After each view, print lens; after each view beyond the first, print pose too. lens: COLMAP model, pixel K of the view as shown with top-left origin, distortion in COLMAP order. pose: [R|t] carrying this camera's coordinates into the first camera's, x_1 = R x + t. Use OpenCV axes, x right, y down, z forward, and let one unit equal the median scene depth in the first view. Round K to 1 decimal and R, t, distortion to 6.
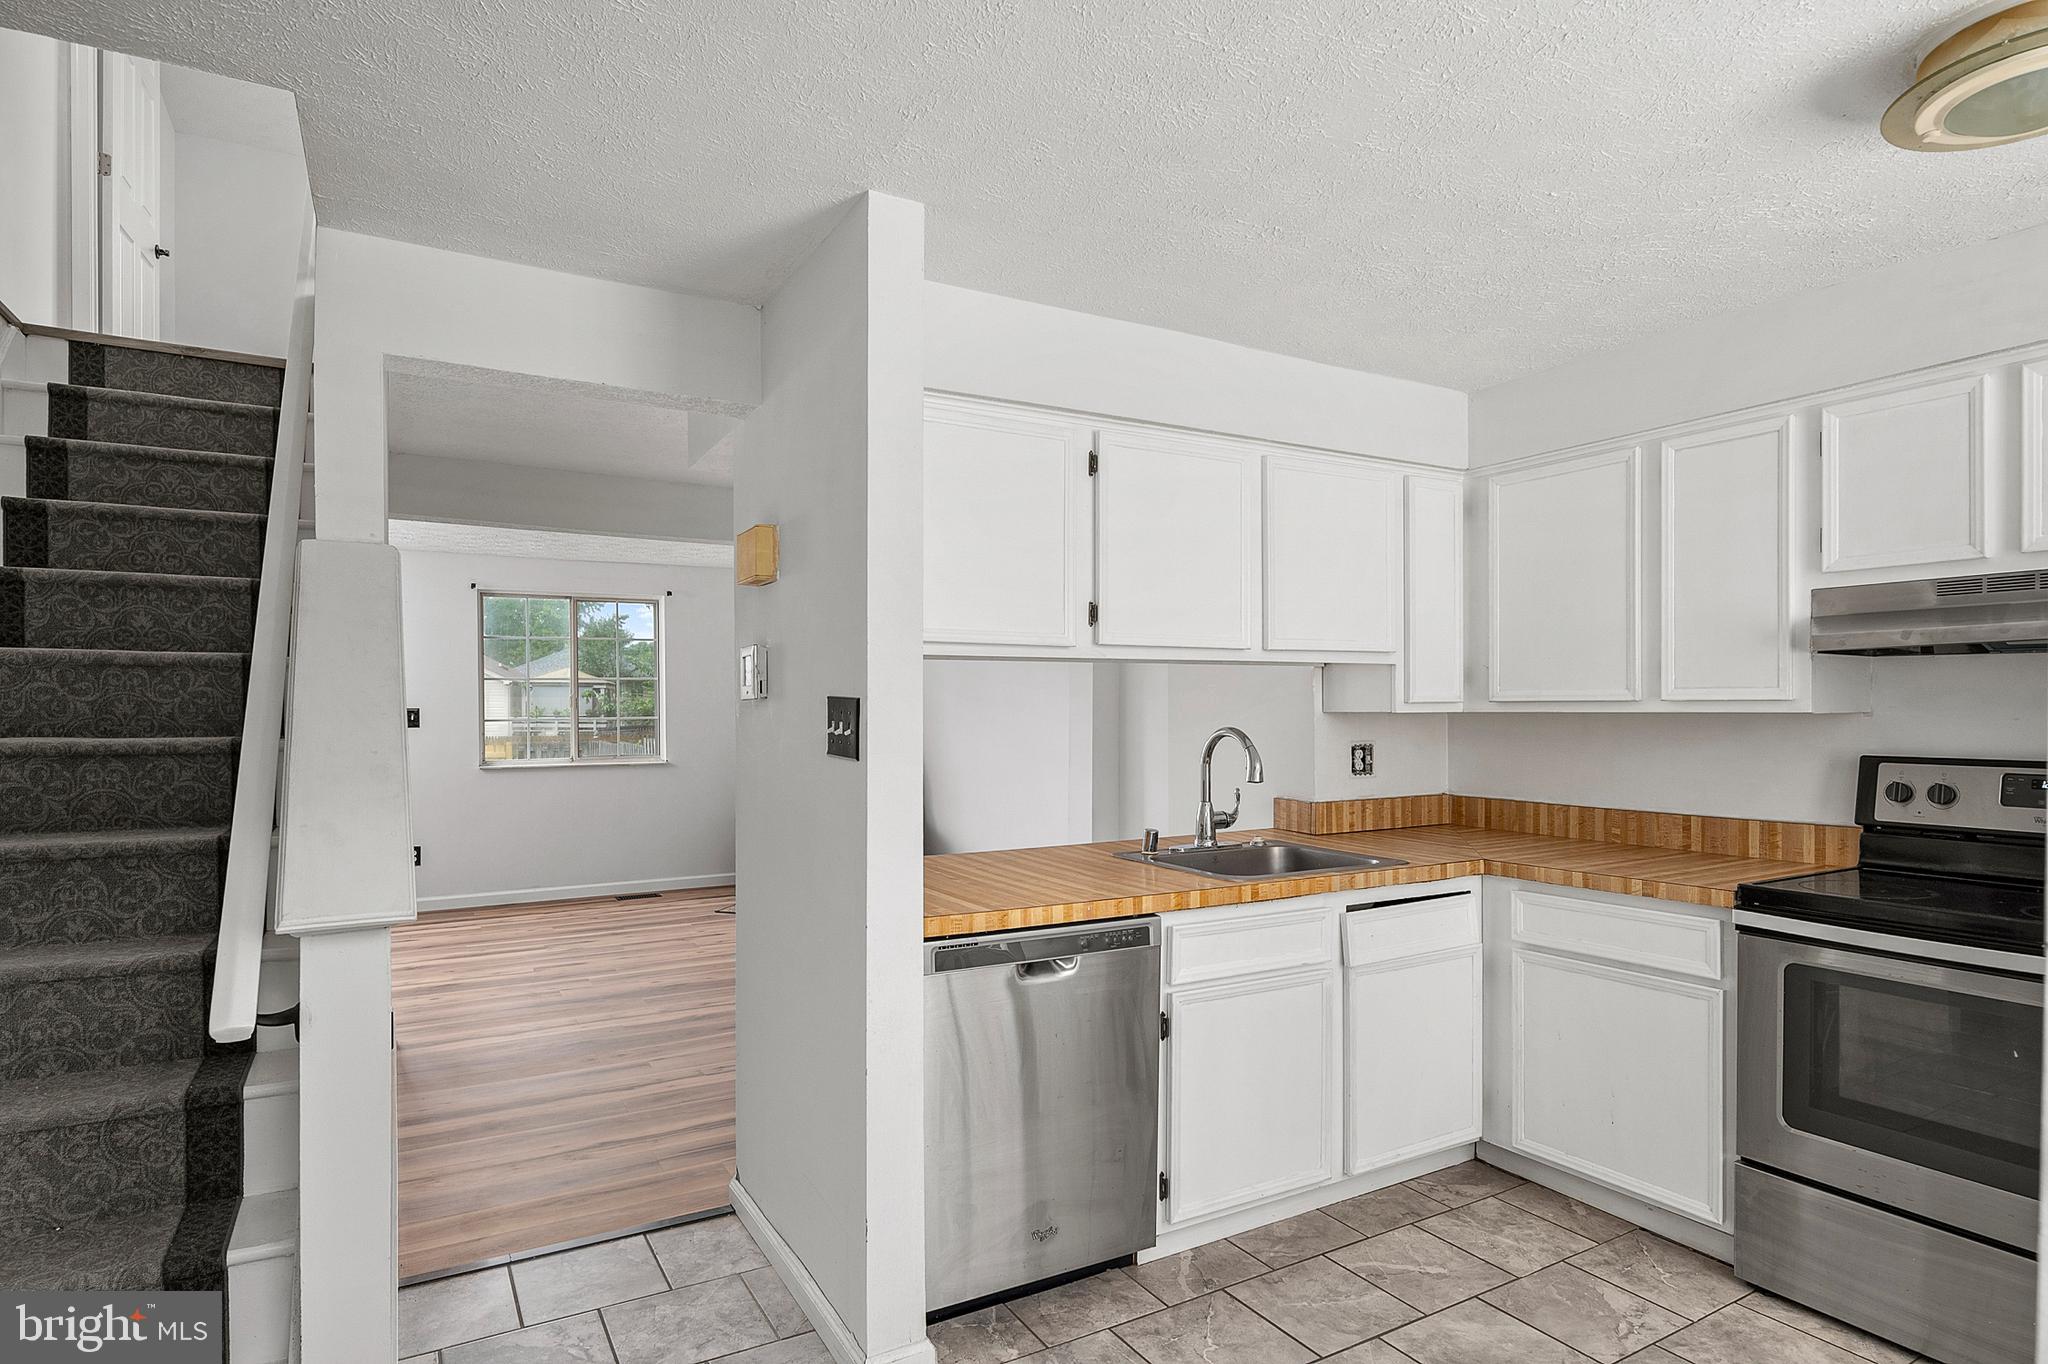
lens RADIAL K [[1107.5, 0, 1022.0], [0, 1107.5, 718.0], [0, 0, 1]] dist [0.000040, -0.006419]
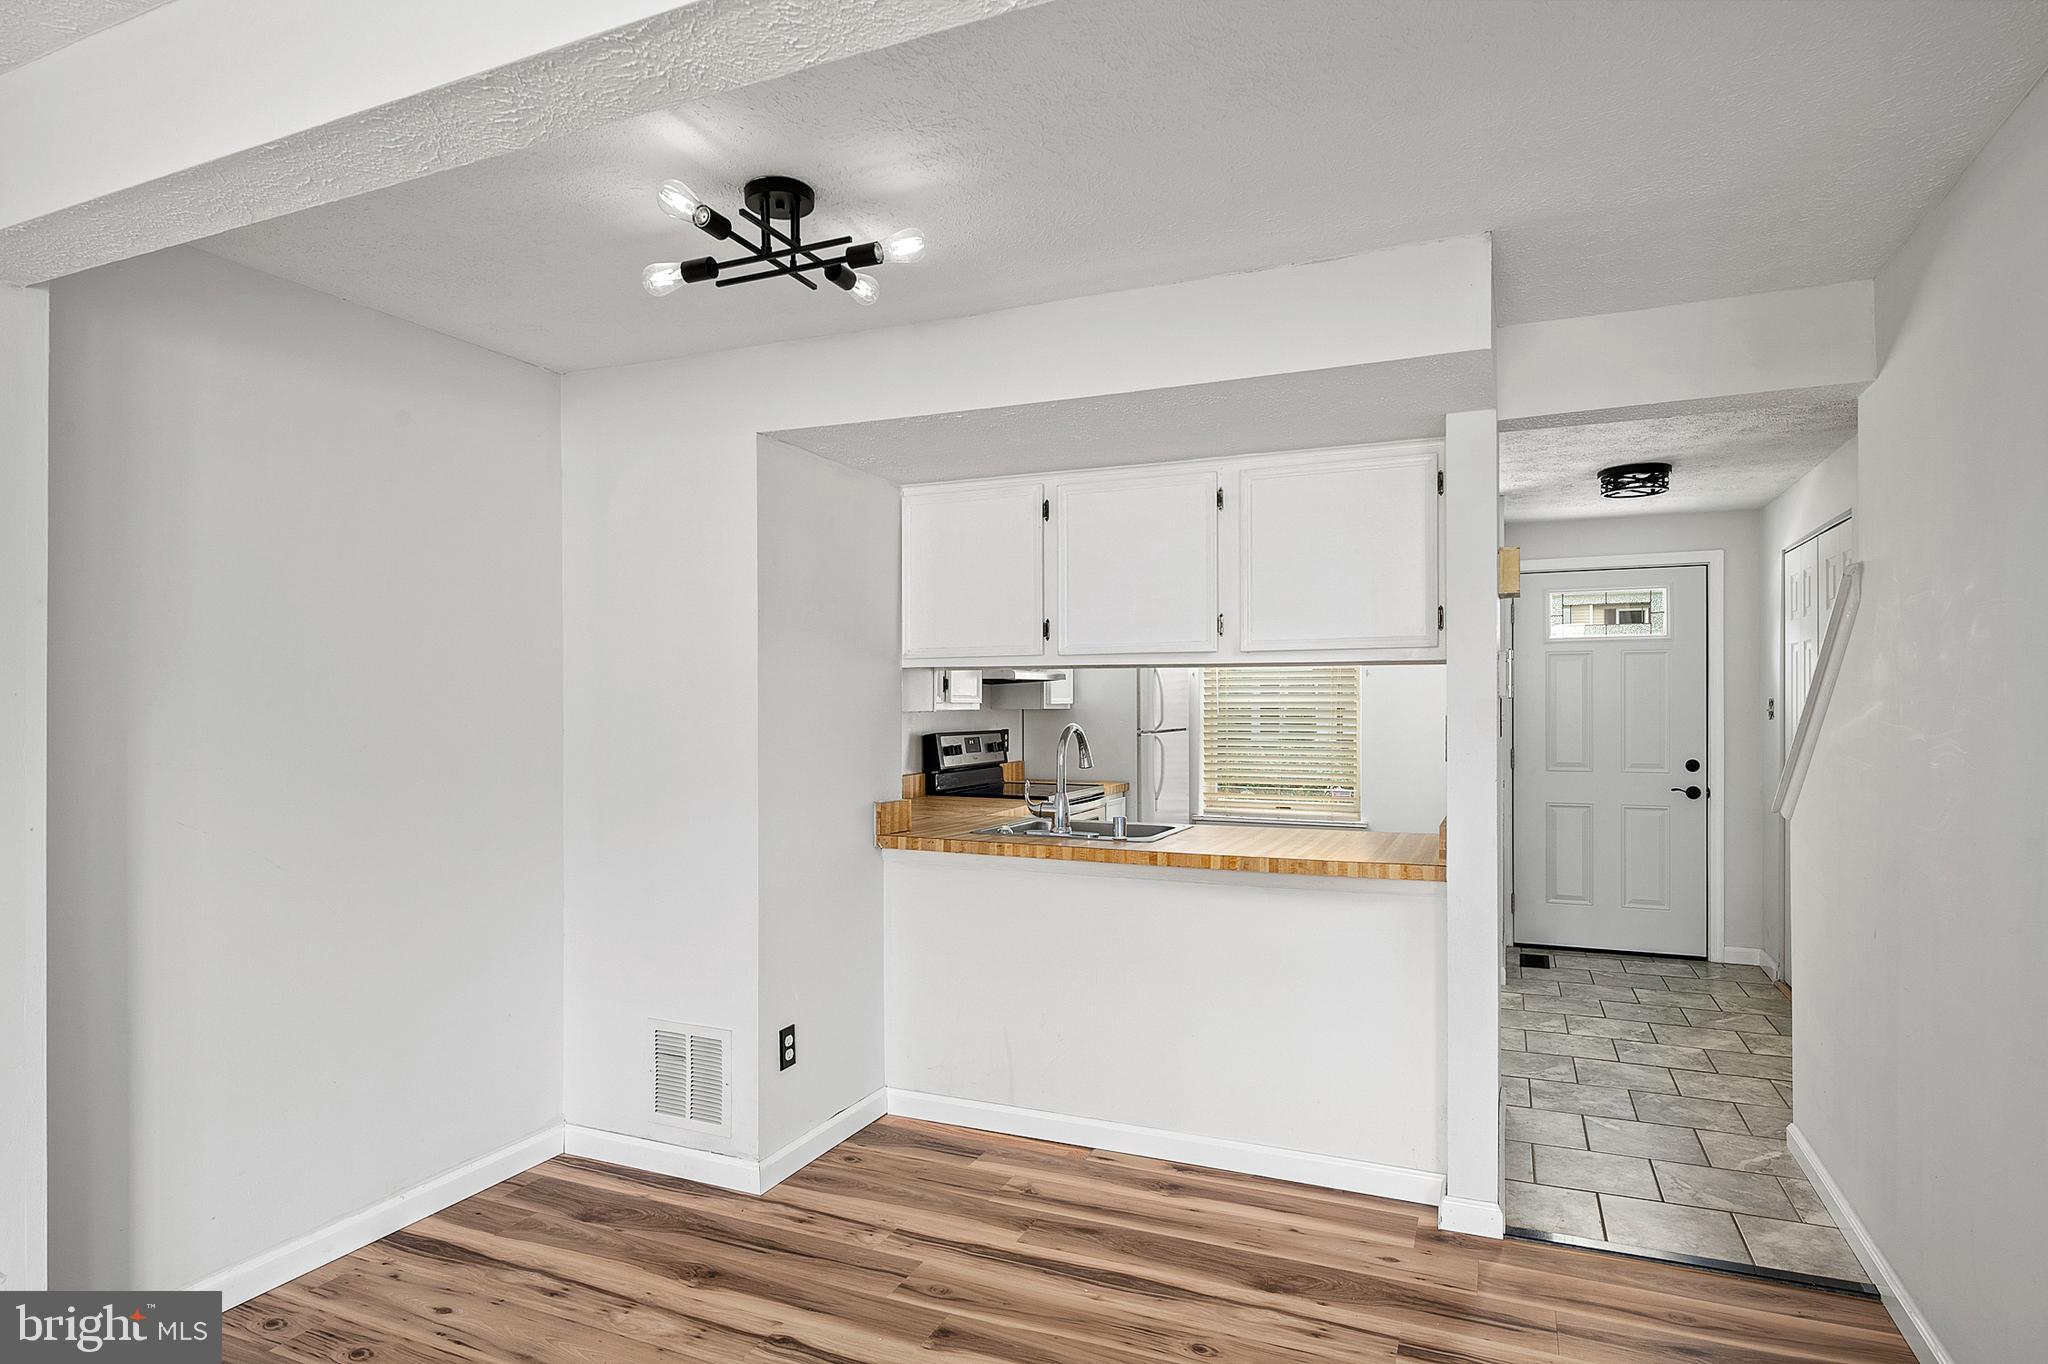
lens RADIAL K [[1107.5, 0, 1016.8], [0, 1107.5, 702.9], [0, 0, 1]] dist [0.000040, -0.006419]
pose [[-0.597177, 0.005120, 0.802093, -0.736081], [0.011481, 0.999932, 0.002165, -0.018099], [-0.802028, 0.010501, -0.597195, 1.798880]]
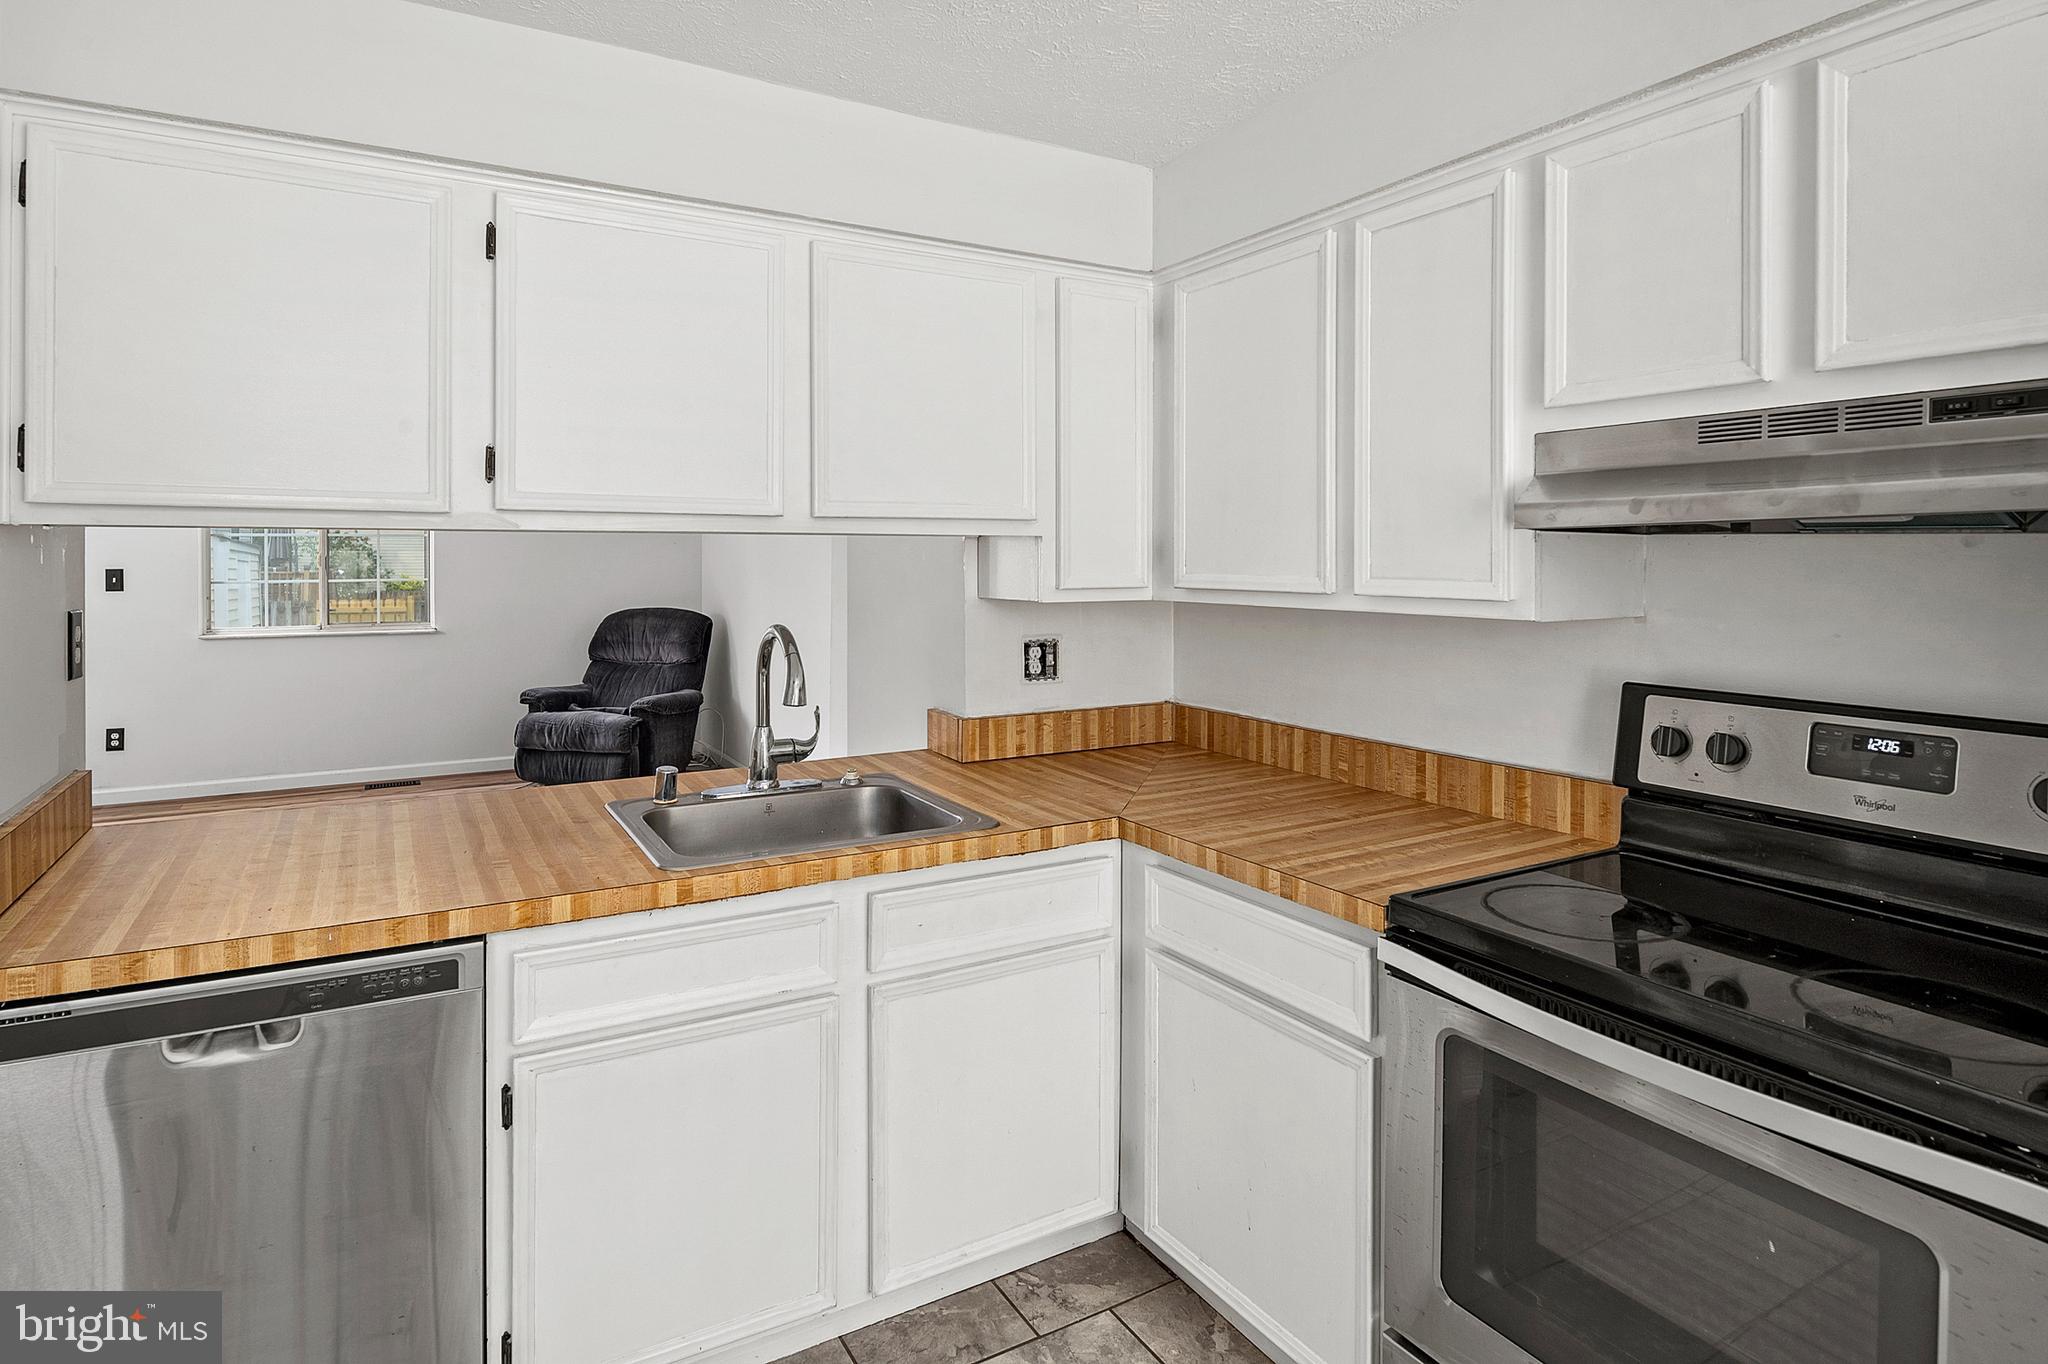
lens RADIAL K [[1107.5, 0, 1018.3], [0, 1107.5, 566.6], [0, 0, 1]] dist [0.000040, -0.006419]
pose [[0.999954, 0.006164, 0.007318, 0.347000], [-0.006144, 0.999977, -0.002697, -0.028963], [-0.007335, 0.002651, 0.999970, 0.296243]]
